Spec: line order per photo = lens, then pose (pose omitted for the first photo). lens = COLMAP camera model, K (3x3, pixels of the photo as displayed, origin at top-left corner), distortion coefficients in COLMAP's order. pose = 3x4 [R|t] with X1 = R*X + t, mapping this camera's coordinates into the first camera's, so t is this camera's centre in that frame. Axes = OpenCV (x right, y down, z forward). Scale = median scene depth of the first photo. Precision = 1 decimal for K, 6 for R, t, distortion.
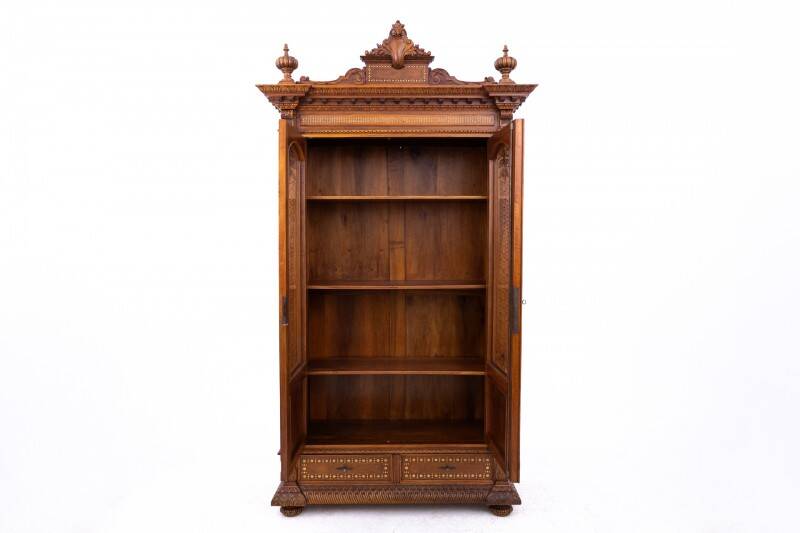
lens RADIAL K [[1023.9, 0, 397.7], [0, 1023.9, 270.0], [0, 0, 1]] dist [0.033655, 0.000000]
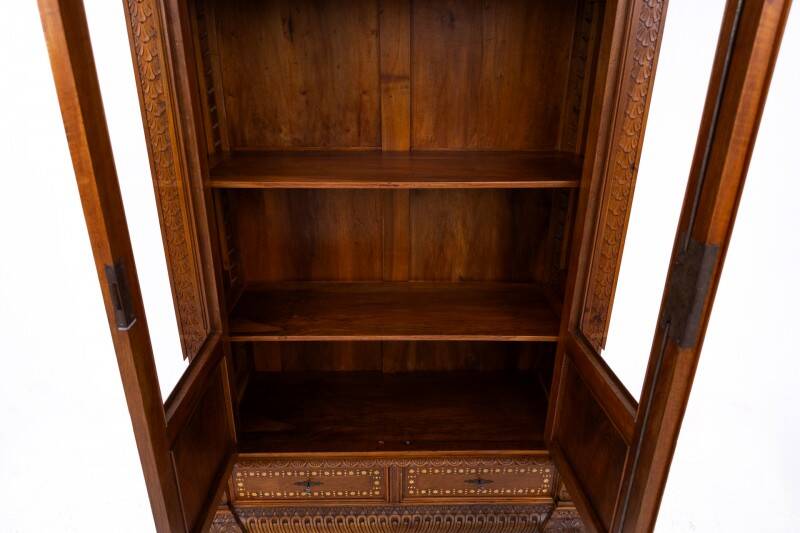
lens RADIAL K [[582.7, 0, 401.7], [0, 582.7, 266.5], [0, 0, 1]] dist [-0.006008, -0.002662]
pose [[0.999515, -0.003321, 0.030973, -0.006911], [-0.008754, 0.924285, 0.381603, -0.050352], [-0.029896, -0.381689, 0.923807, 0.695834]]
